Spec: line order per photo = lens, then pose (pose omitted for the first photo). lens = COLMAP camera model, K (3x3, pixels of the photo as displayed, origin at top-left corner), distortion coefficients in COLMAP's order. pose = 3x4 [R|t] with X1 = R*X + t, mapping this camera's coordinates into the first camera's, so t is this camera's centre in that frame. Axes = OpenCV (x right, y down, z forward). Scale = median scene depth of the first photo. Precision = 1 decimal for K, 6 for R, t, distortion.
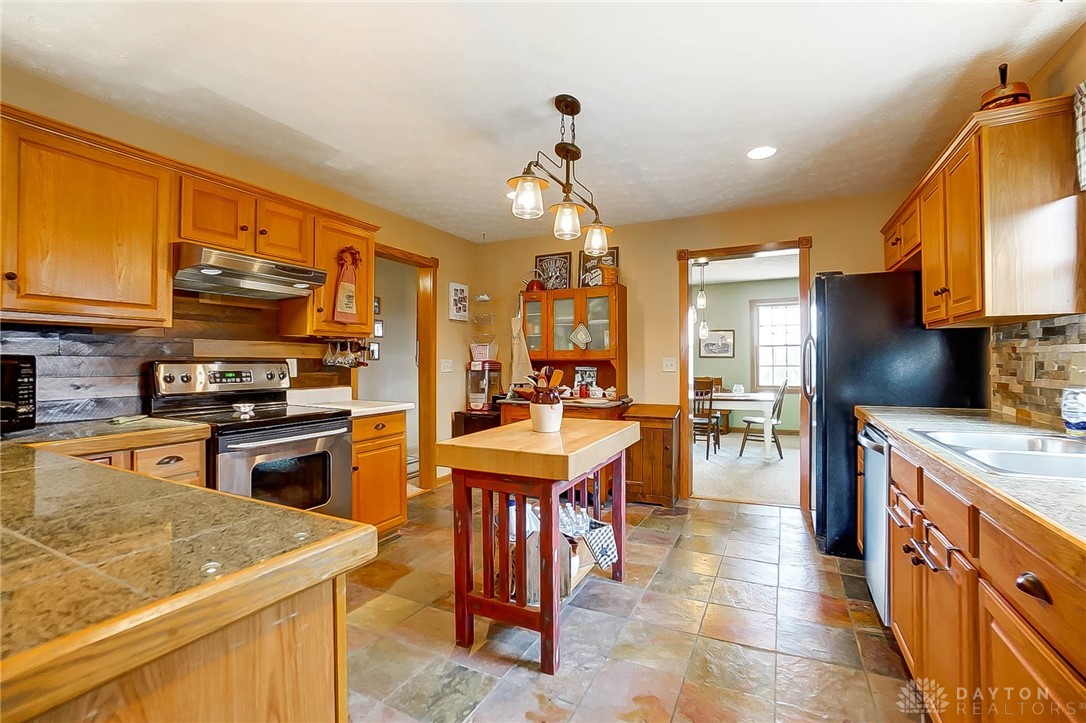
lens RADIAL K [[490.4, 0, 543.0], [0, 490.4, 361.5], [0, 0, 1]] dist [-0.036757, 0.000581]
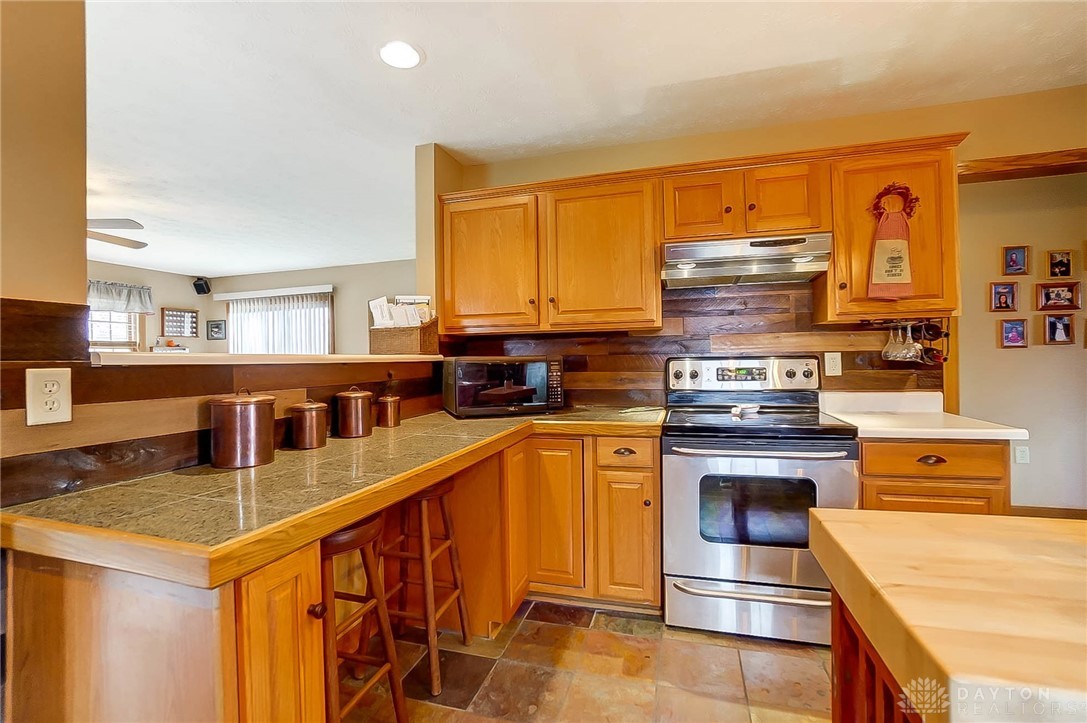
lens RADIAL K [[490.9, 0, 543.5], [0, 490.9, 361.5], [0, 0, 1]] dist [-0.036757, 0.000581]
pose [[0.165341, 0.003272, -0.986231, 0.188173], [0.017699, 0.999824, 0.006284, -0.004224], [0.986078, -0.018495, 0.165254, 0.432775]]
